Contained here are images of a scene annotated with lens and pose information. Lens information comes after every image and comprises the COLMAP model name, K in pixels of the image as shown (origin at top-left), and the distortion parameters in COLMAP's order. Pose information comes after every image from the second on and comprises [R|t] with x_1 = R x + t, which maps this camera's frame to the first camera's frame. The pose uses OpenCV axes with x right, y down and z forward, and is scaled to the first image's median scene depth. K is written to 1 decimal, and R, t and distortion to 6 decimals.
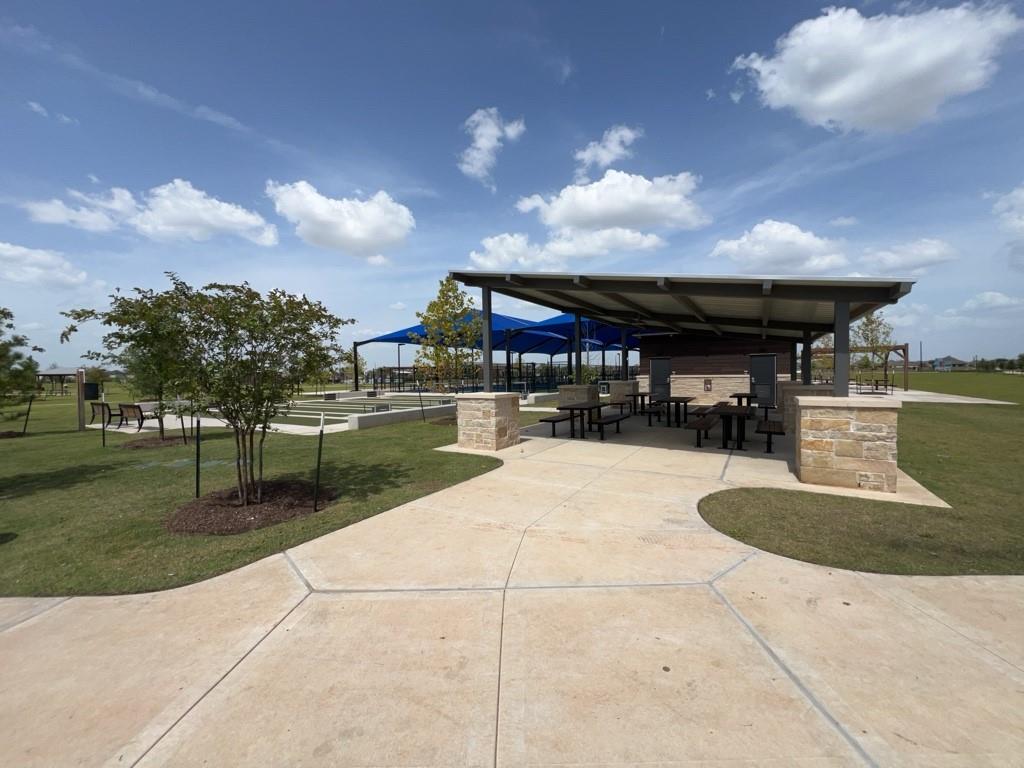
lens RADIAL K [[410.2, 0, 516.9], [0, 410.2, 378.8], [0, 0, 1]] dist [0.001887, -0.000754]
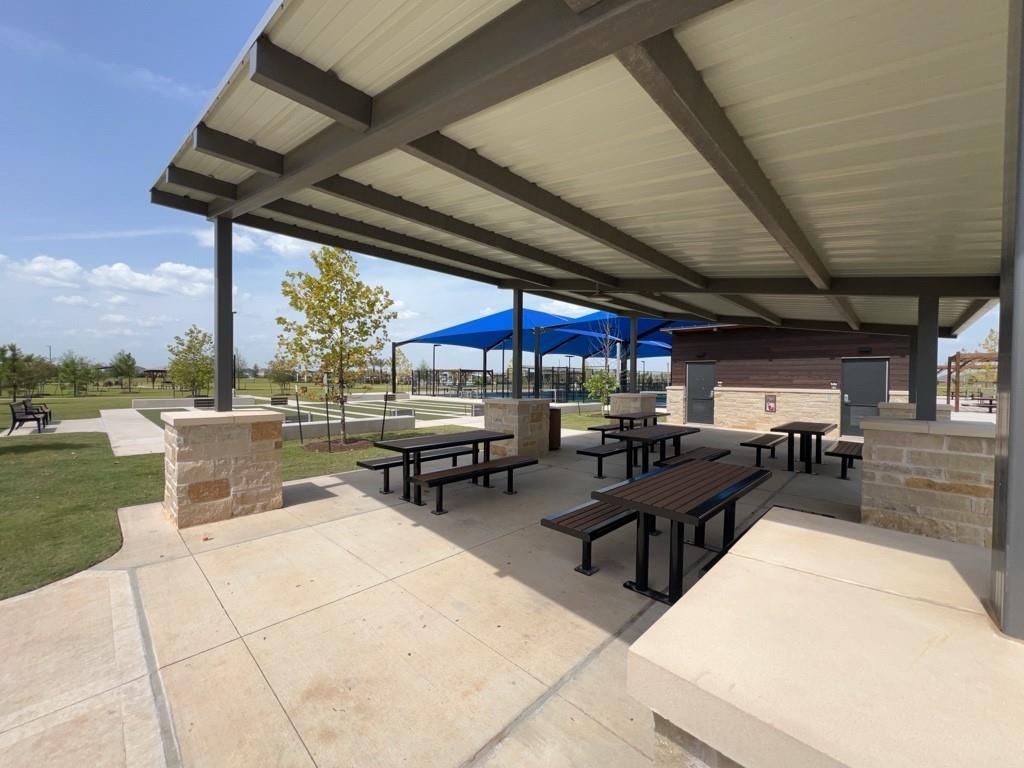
lens RADIAL K [[410.2, 0, 509.0], [0, 410.2, 381.1], [0, 0, 1]] dist [0.001887, -0.000754]
pose [[0.975163, 0.026114, -0.219944, 0.121660], [-0.027431, 0.999619, -0.002931, -0.004514], [0.219783, 0.008892, 0.975508, 0.157361]]
